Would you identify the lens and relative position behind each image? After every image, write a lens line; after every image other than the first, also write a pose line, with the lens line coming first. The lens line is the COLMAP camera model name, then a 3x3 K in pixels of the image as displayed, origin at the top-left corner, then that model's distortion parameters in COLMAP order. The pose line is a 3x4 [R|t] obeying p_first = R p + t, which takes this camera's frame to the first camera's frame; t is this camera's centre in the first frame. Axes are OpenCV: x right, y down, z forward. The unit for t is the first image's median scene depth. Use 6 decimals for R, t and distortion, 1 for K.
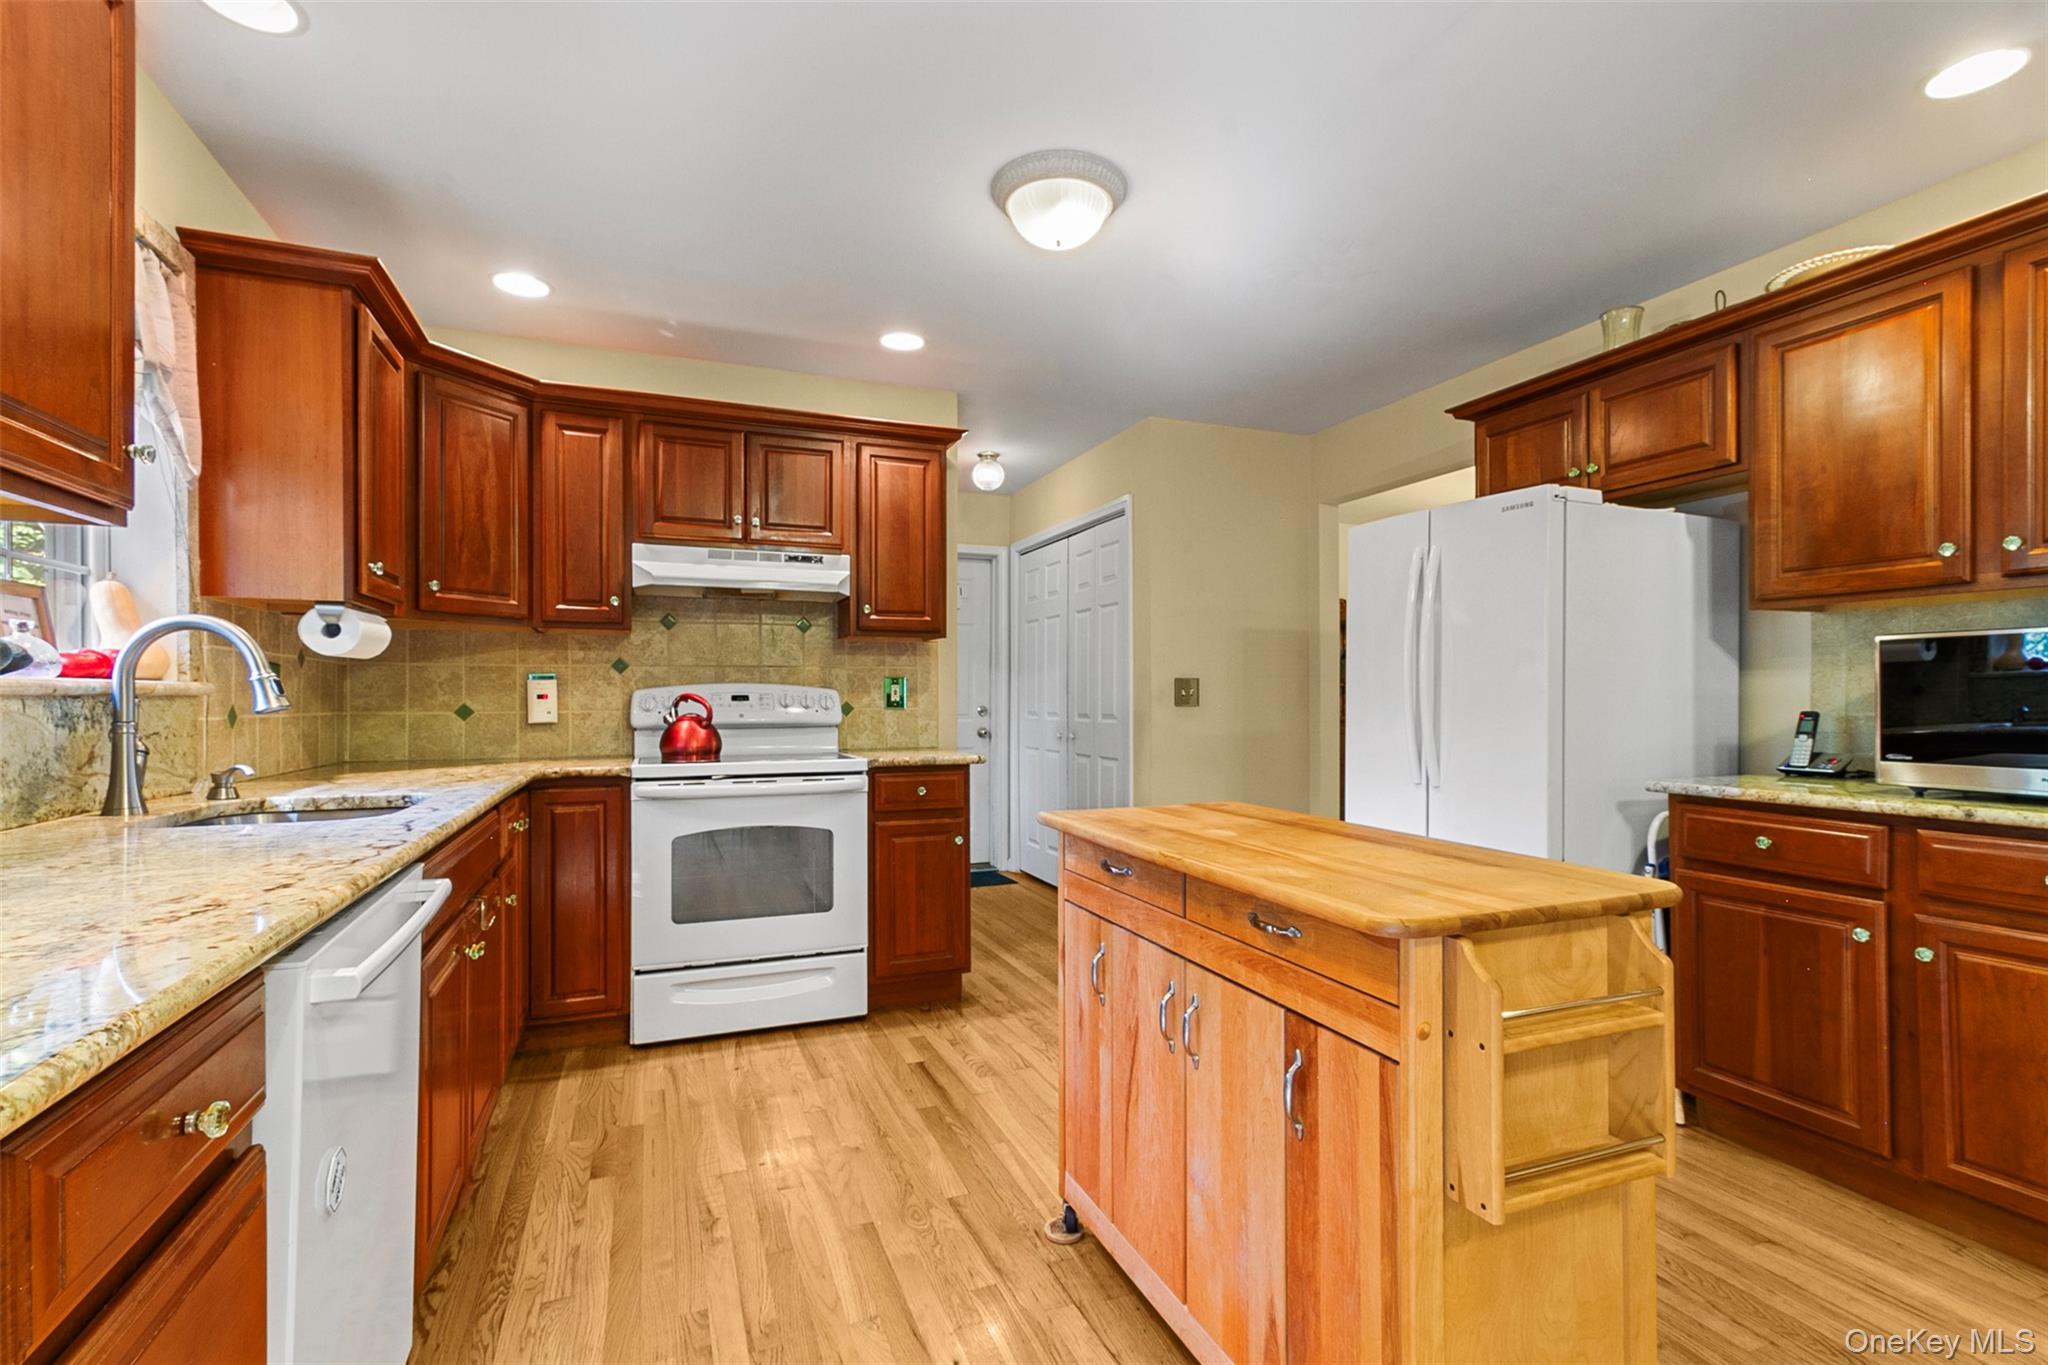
lens RADIAL K [[945.8, 0, 1029.2], [0, 945.8, 685.3], [0, 0, 1]] dist [0.000073, 0.000049]
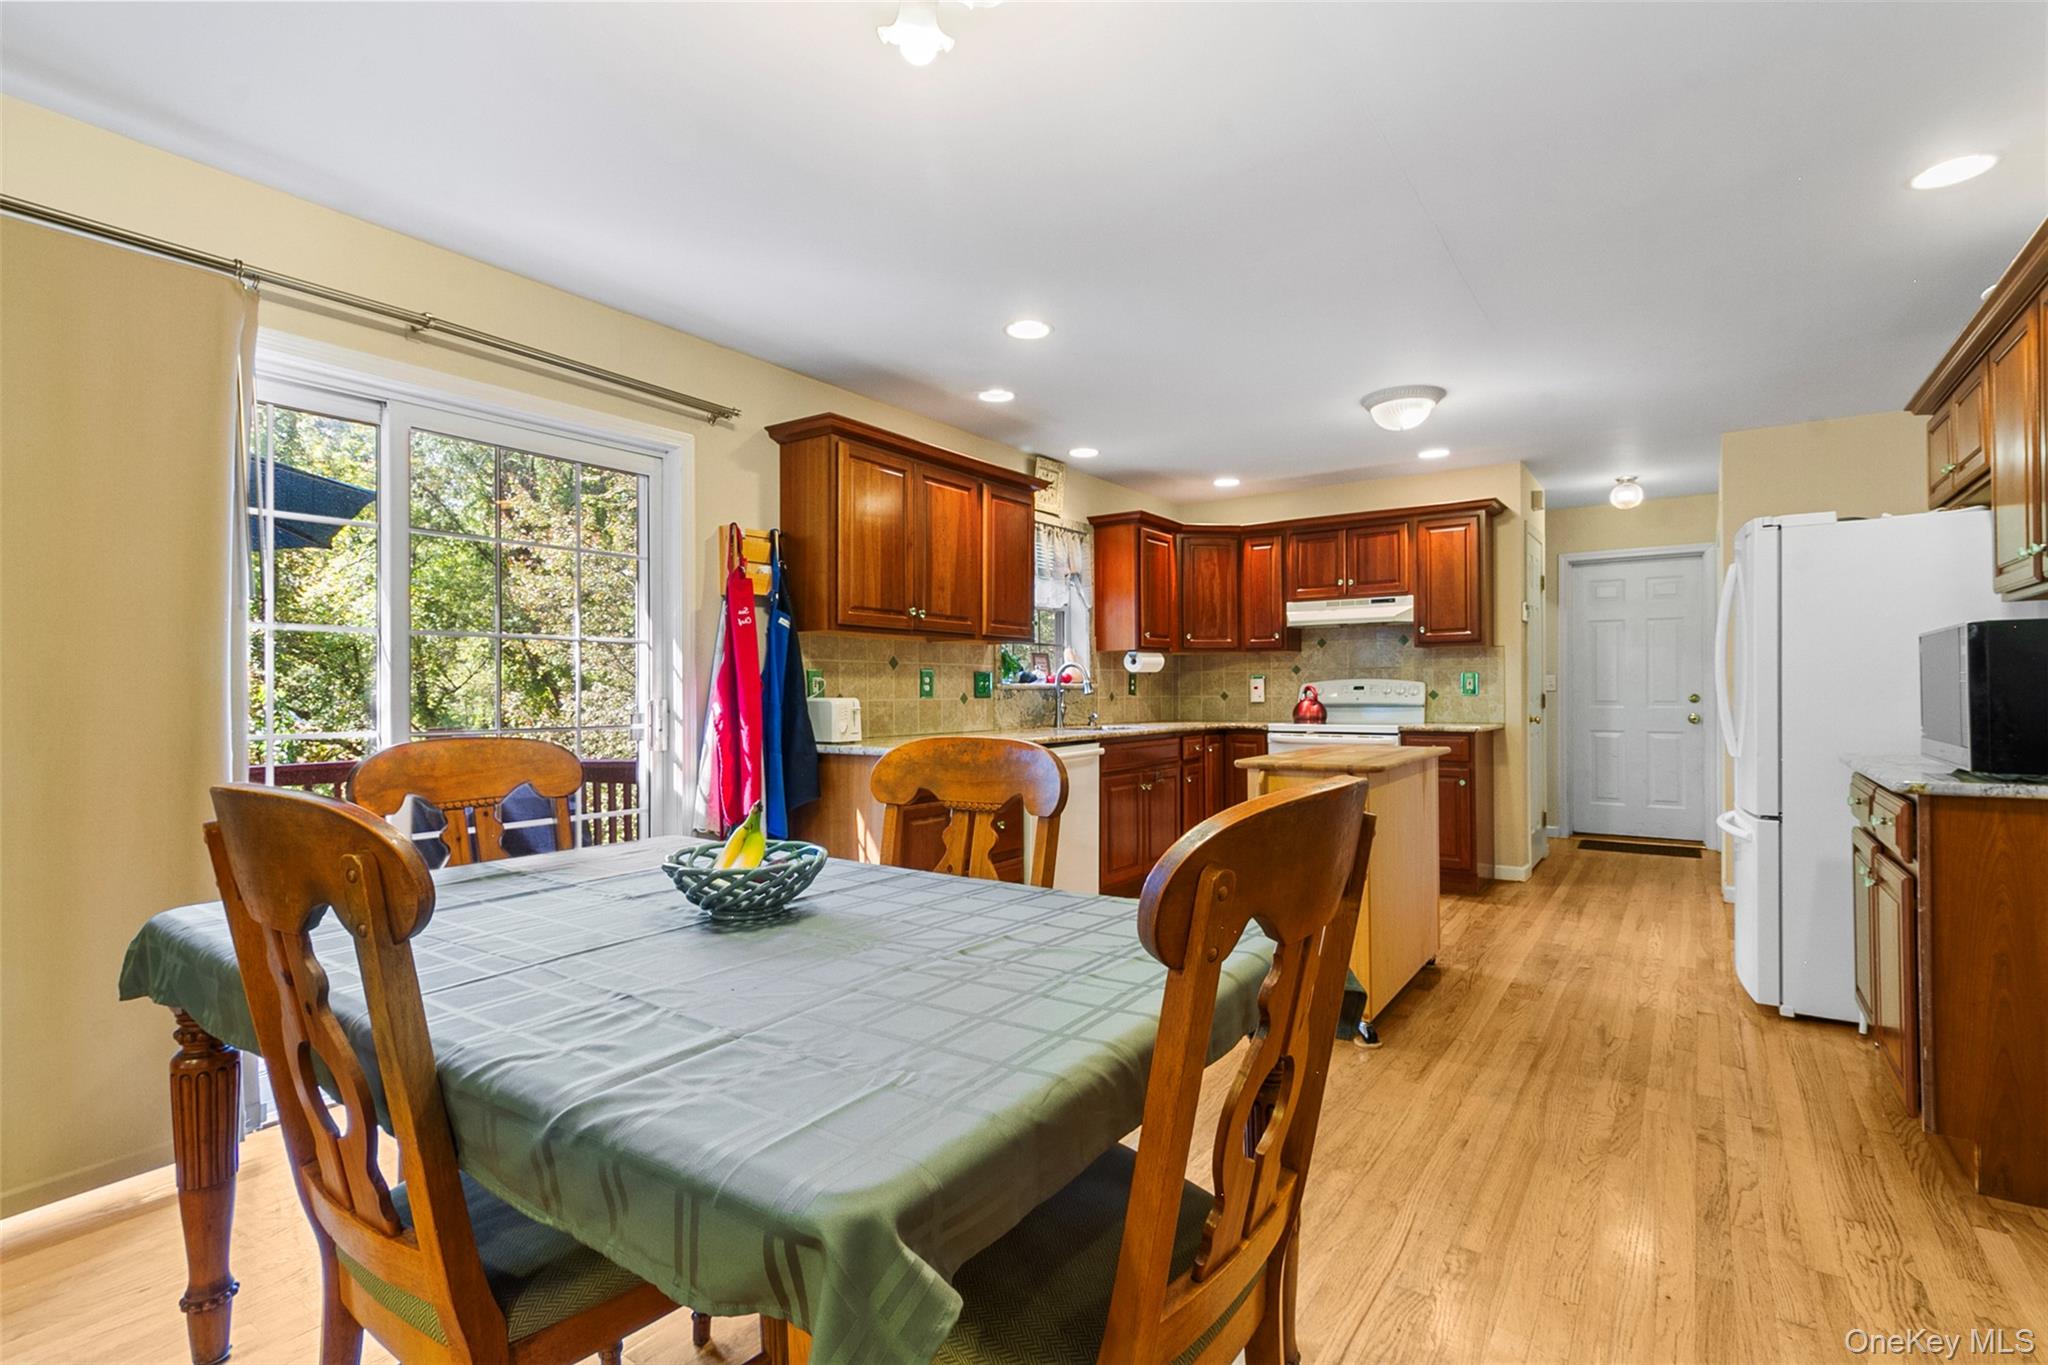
lens RADIAL K [[945.8, 0, 1029.2], [0, 945.8, 685.3], [0, 0, 1]] dist [0.000073, 0.000049]
pose [[0.540832, -0.006402, -0.841107, 0.807584], [0.016776, 0.999854, 0.003177, -0.006539], [0.840964, -0.015828, 0.540860, -0.382836]]
